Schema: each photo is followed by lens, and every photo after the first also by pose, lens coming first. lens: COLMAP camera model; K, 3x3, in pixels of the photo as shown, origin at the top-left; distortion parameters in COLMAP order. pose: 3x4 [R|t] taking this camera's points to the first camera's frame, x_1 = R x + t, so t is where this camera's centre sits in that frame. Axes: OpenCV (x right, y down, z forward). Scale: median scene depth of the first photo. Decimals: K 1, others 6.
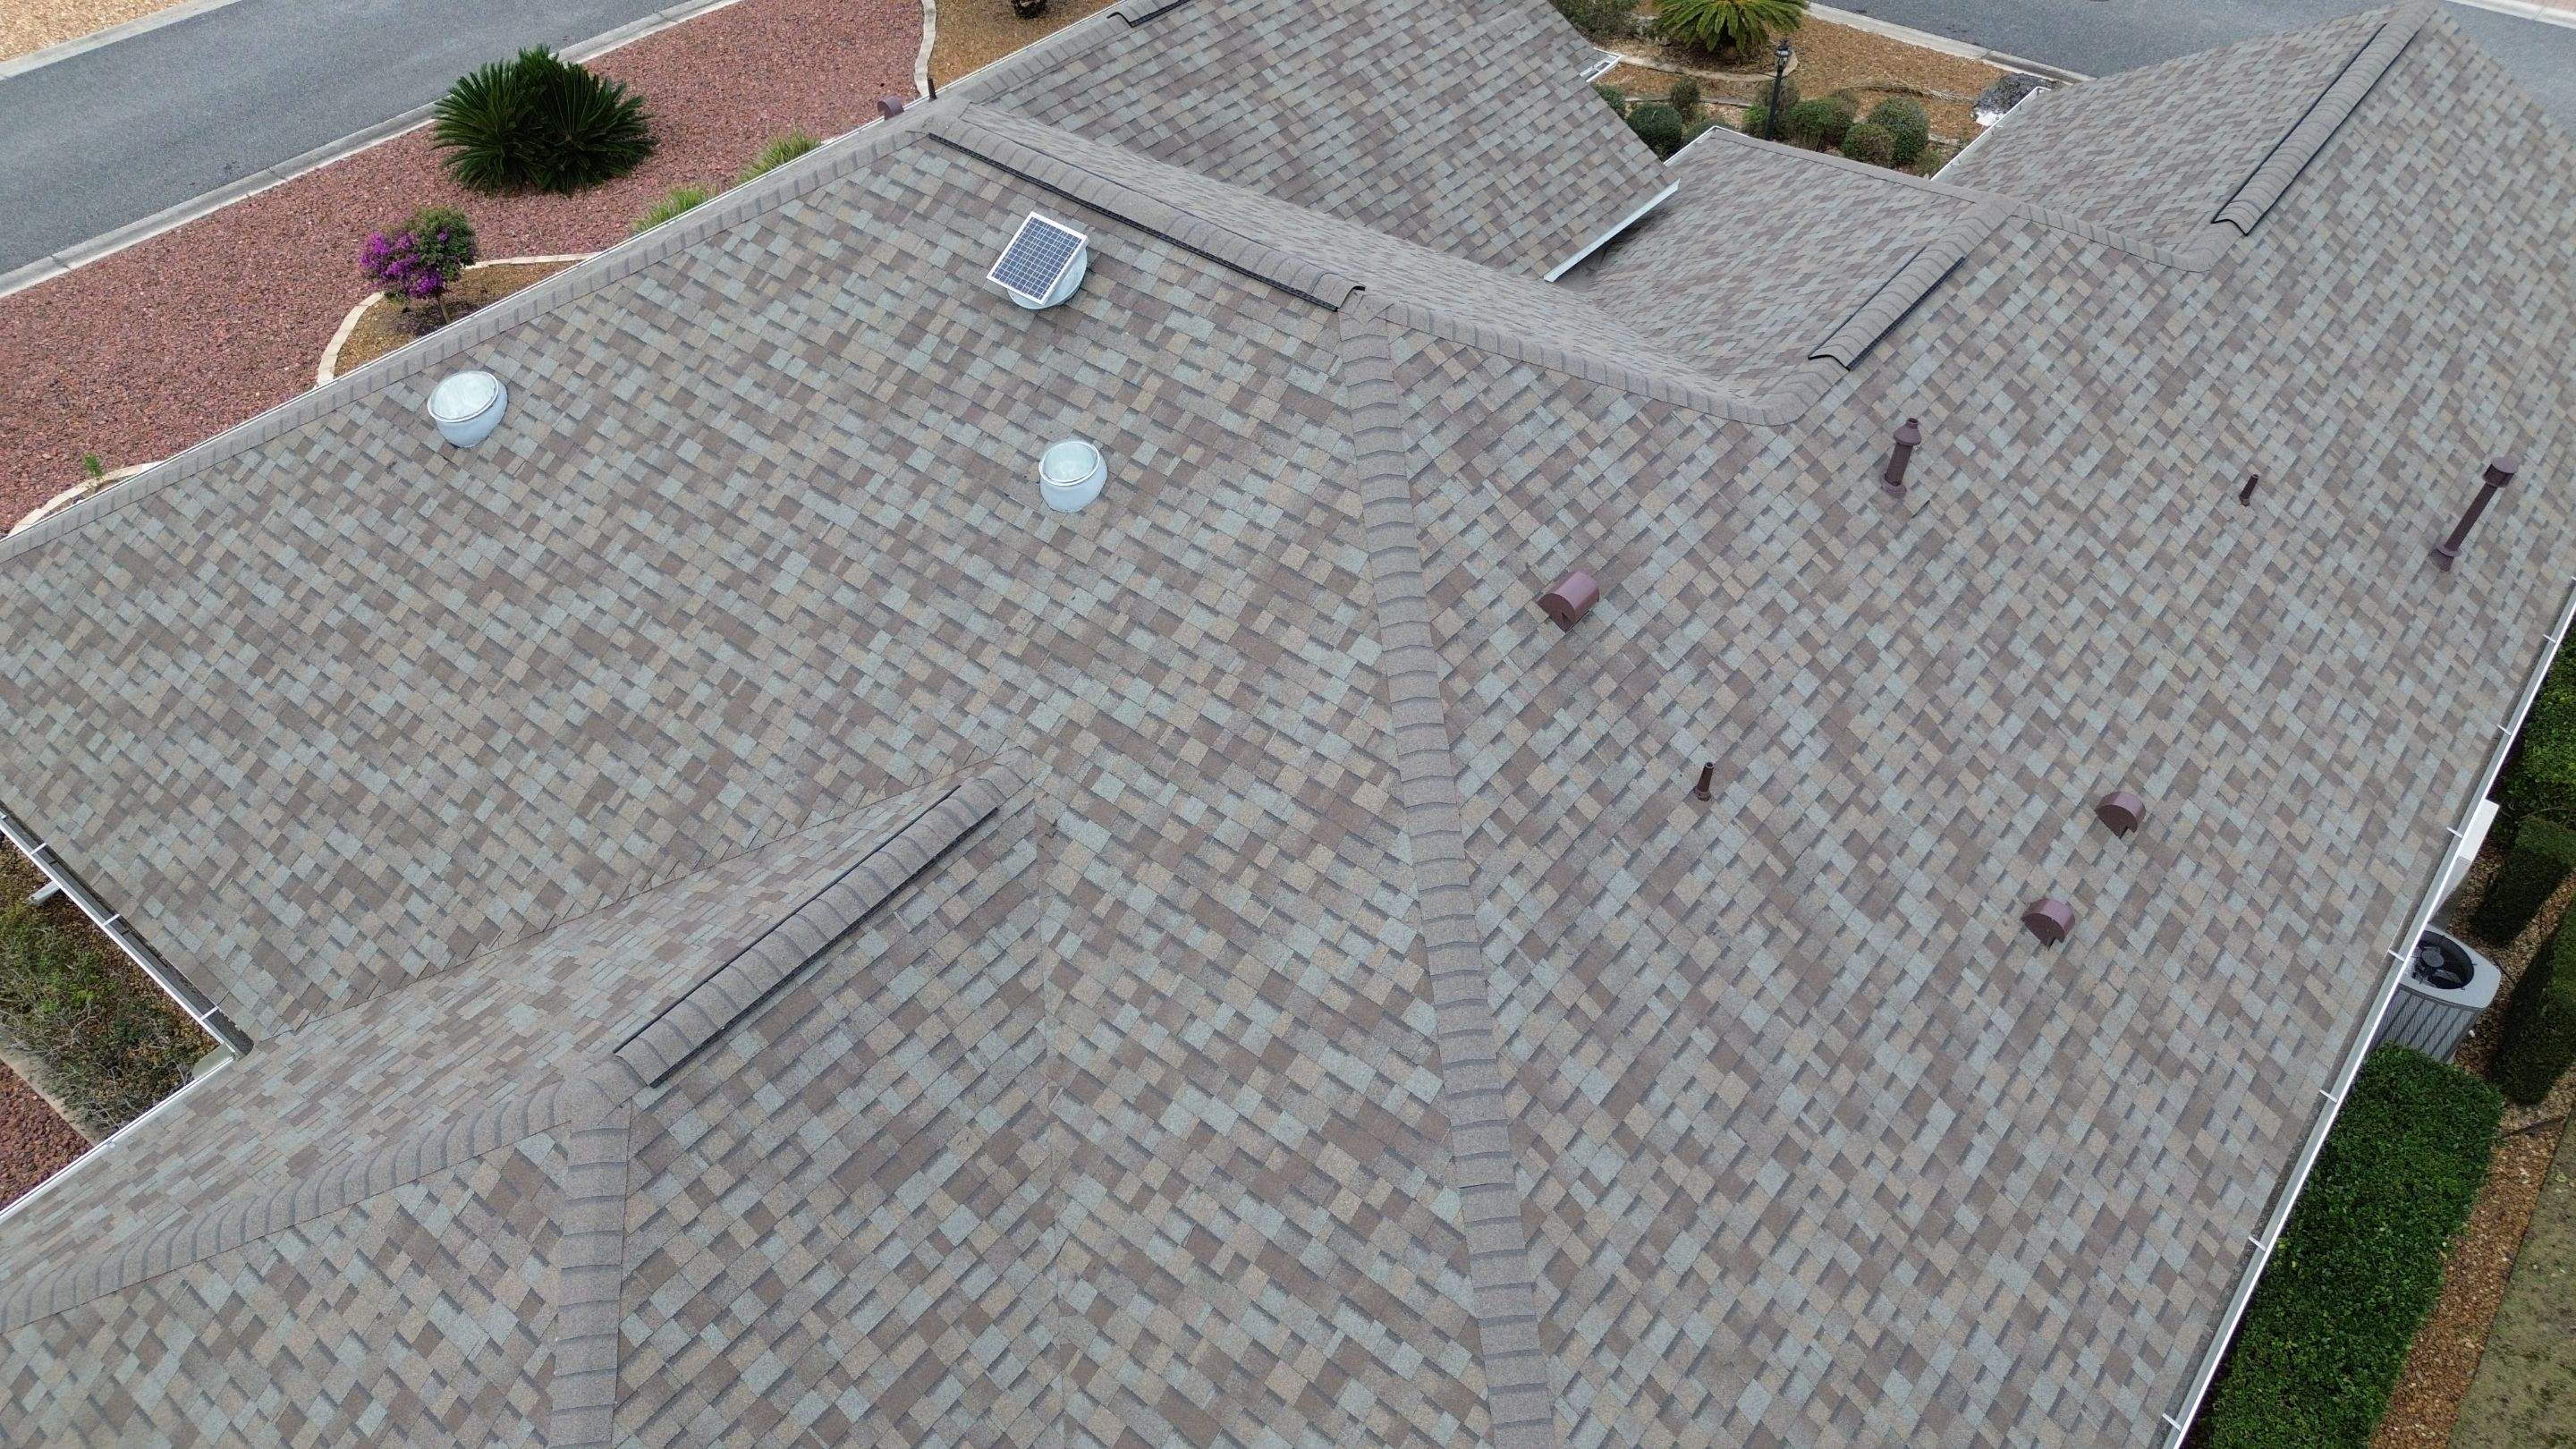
lens RADIAL K [[1819.0, 0, 1291.1], [0, 1819.0, 719.7], [0, 0, 1]] dist [0.065581, -0.058712]
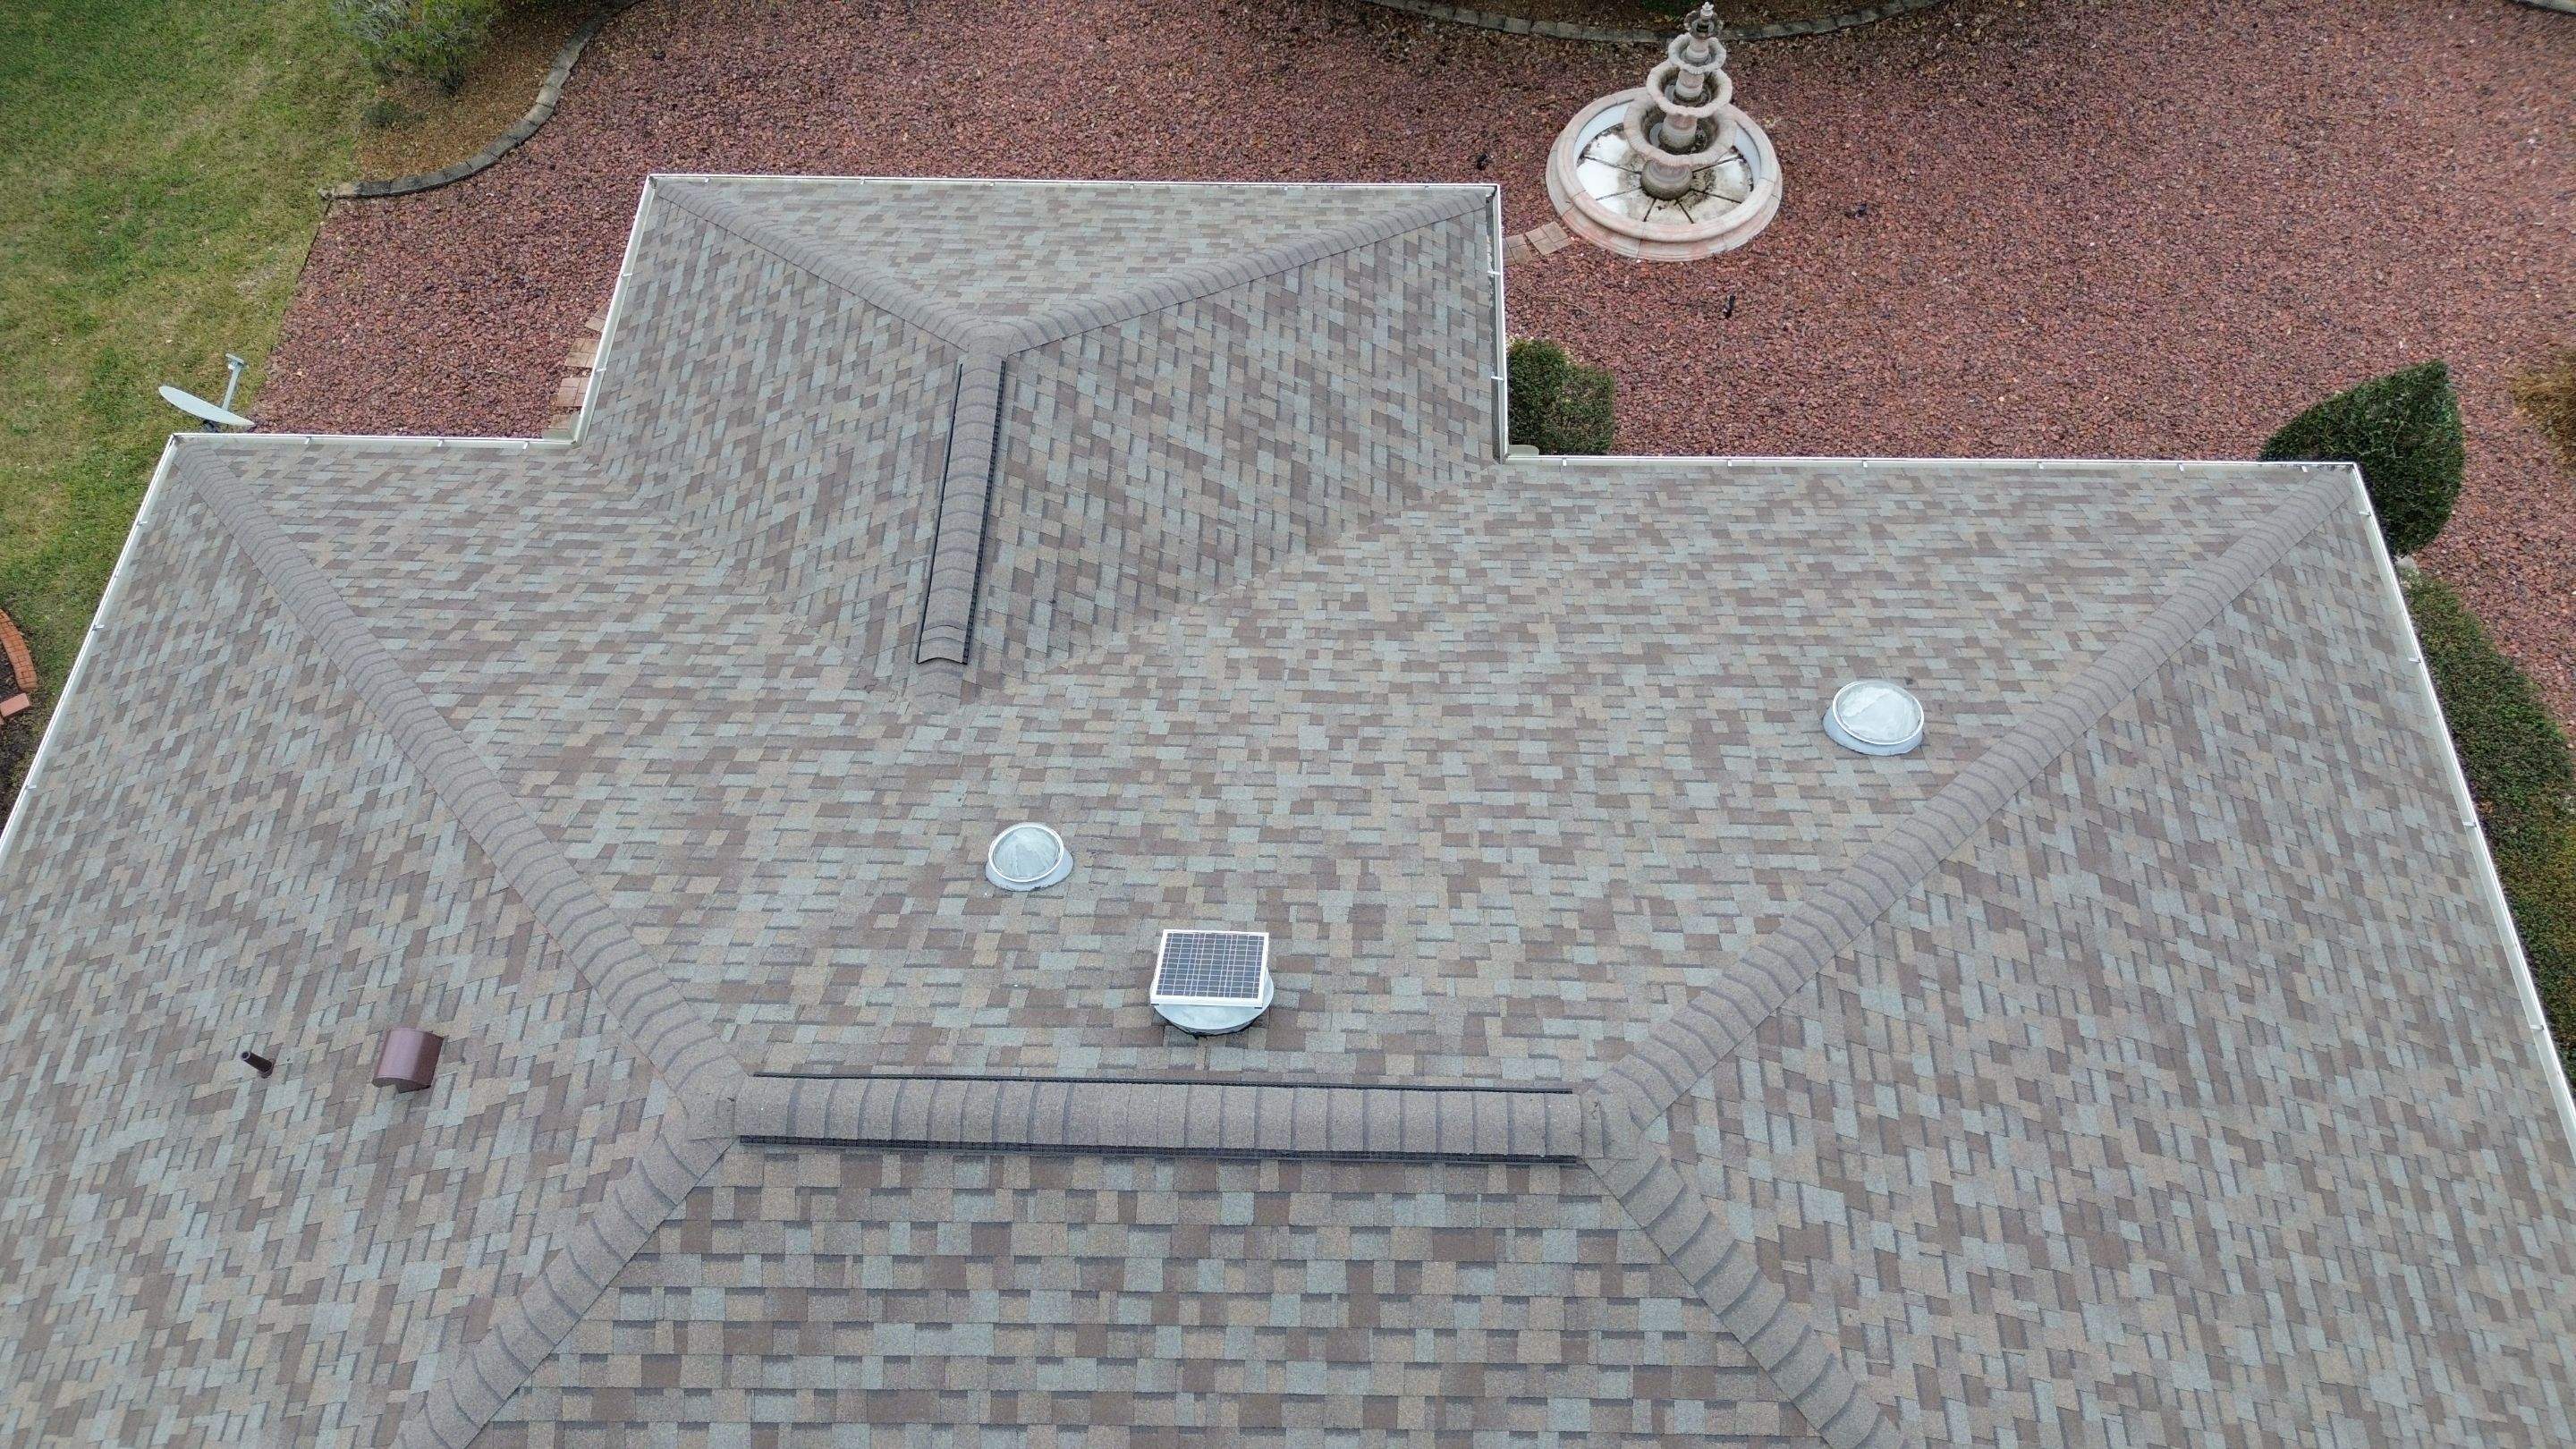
lens RADIAL K [[1809.0, 0, 1303.0], [0, 1809.0, 721.8], [0, 0, 1]] dist [0.126845, -0.171654]
pose [[-0.793348, 0.536471, -0.287746, -0.014804], [-0.407788, -0.117367, 0.905502, -0.942685], [0.452004, 0.835718, 0.311879, 0.746269]]
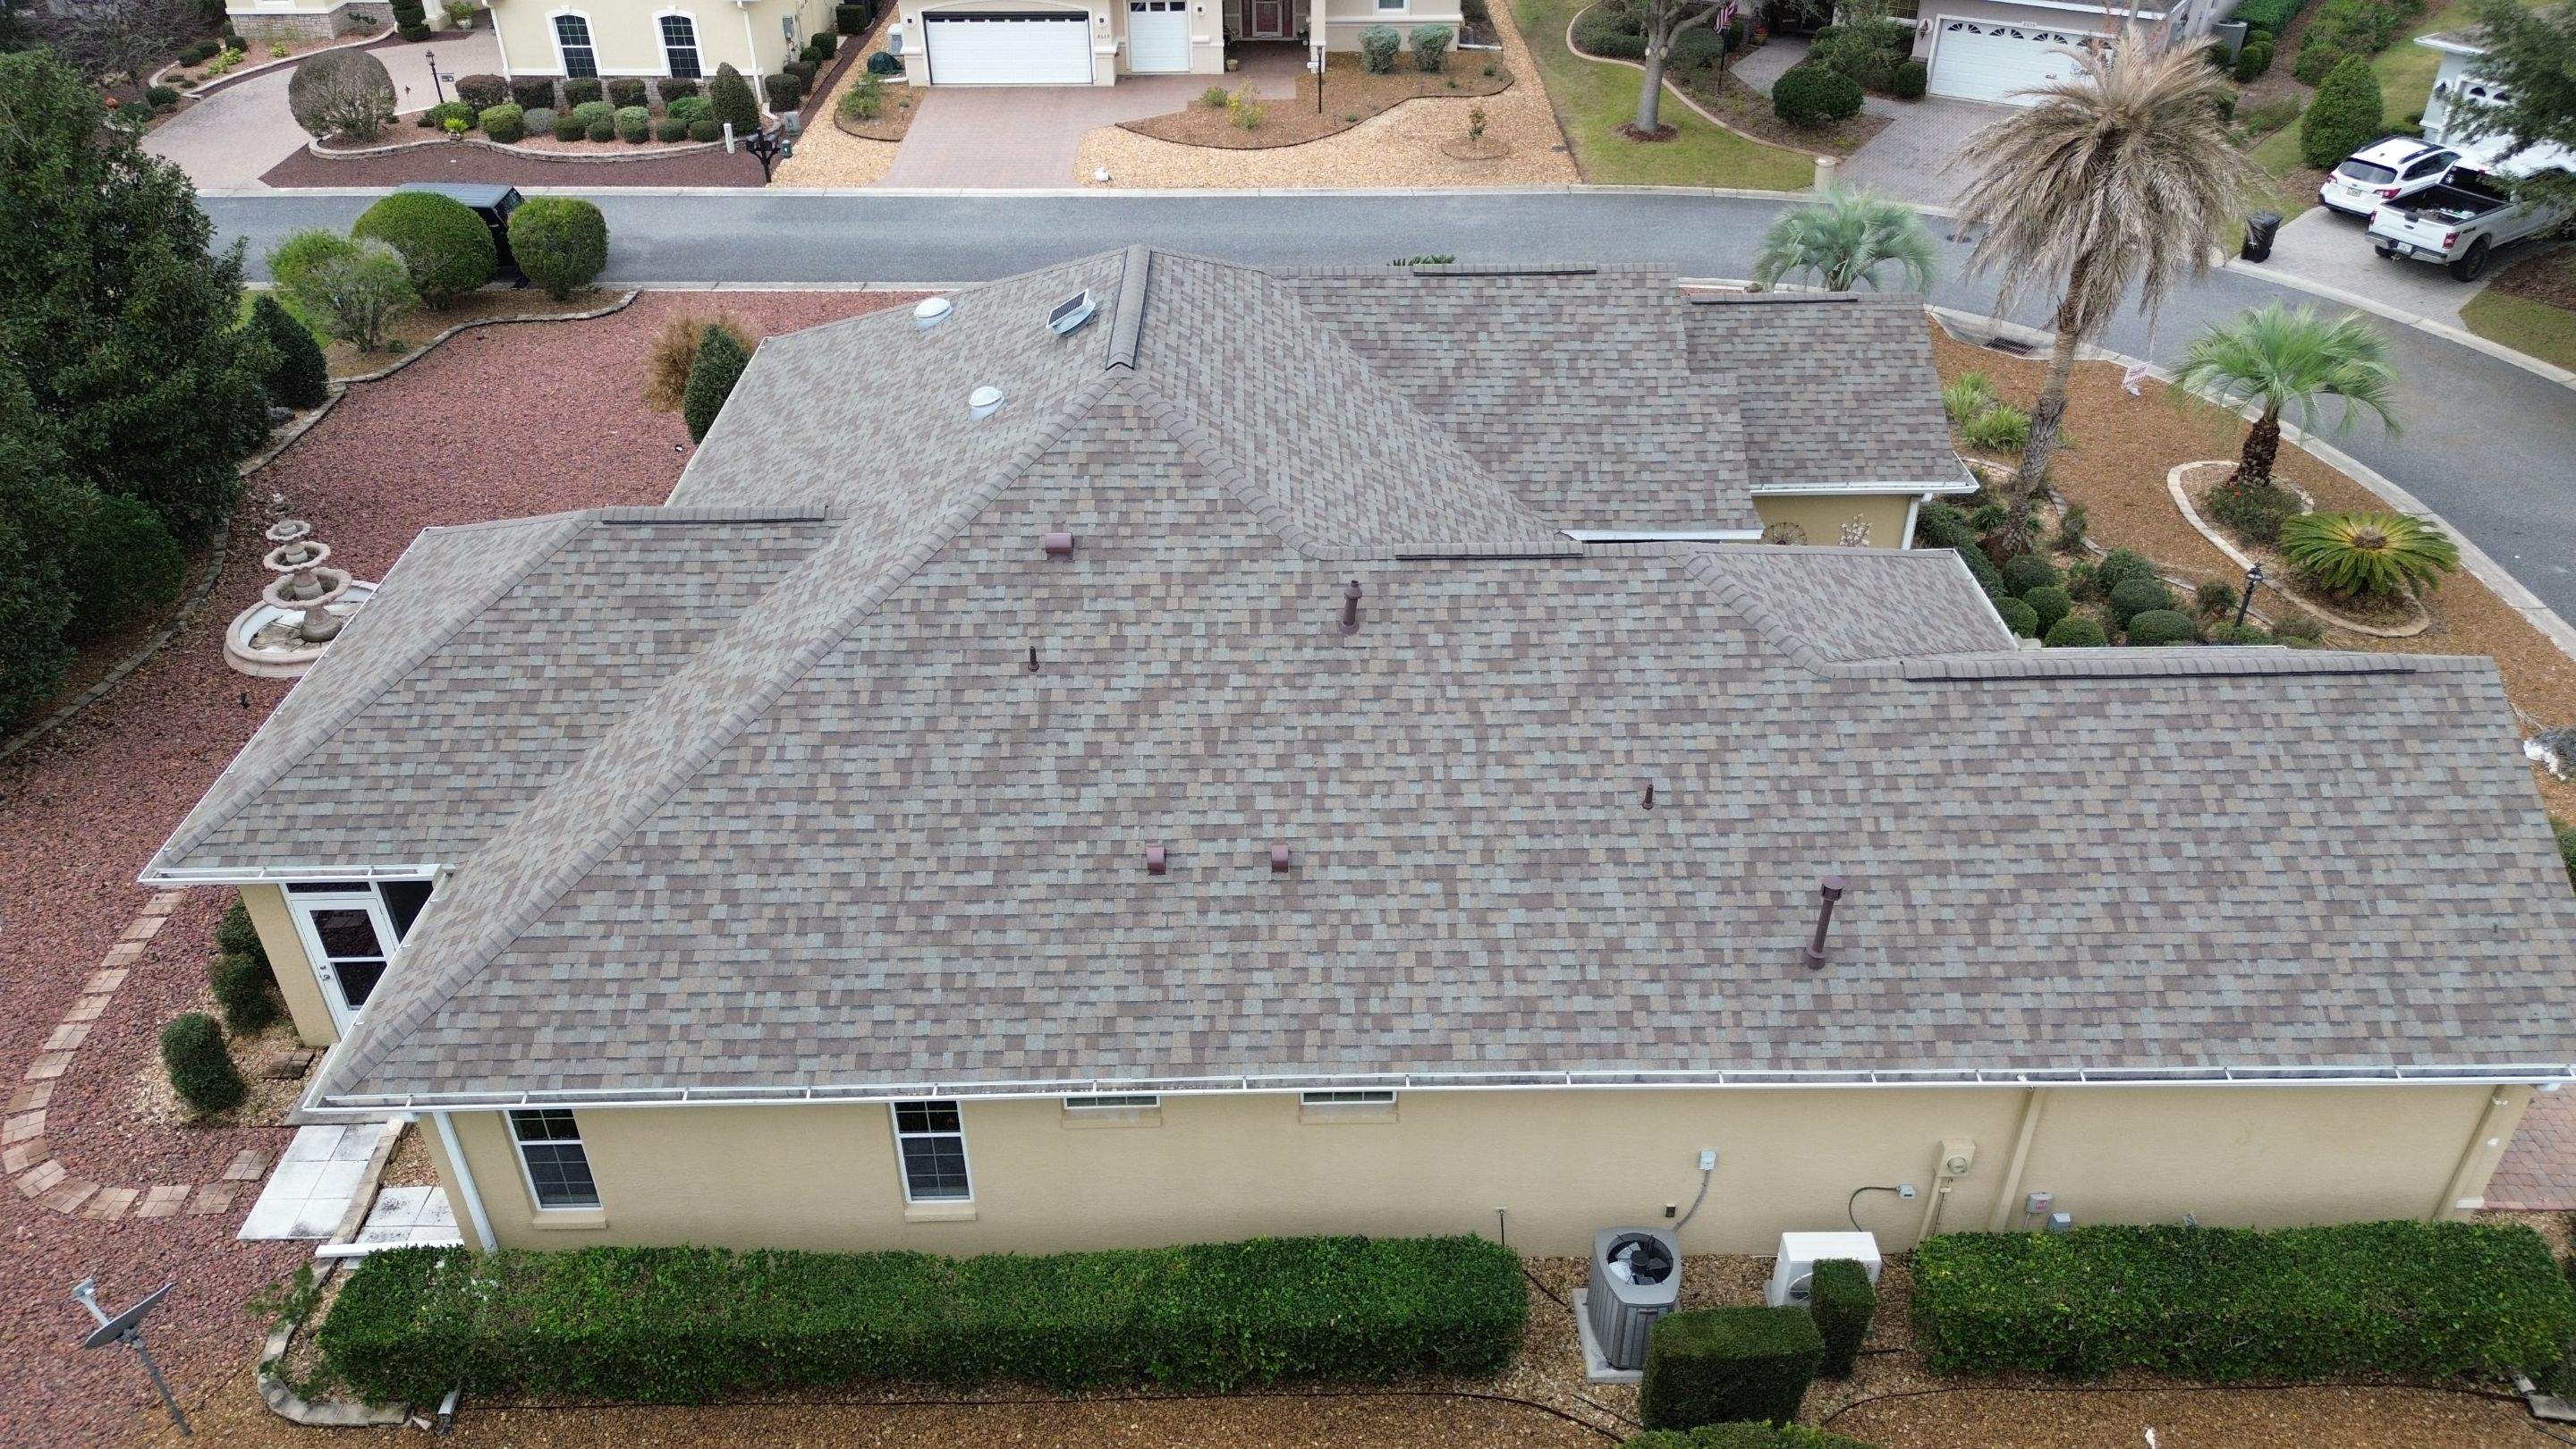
lens RADIAL K [[1809.0, 0, 1303.0], [0, 1809.0, 721.8], [0, 0, 1]] dist [0.126845, -0.171654]
pose [[0.640206, 0.433592, -0.634141, 1.371037], [-0.537314, 0.842707, 0.033745, -0.099877], [0.549027, 0.319129, 0.772481, -0.127190]]
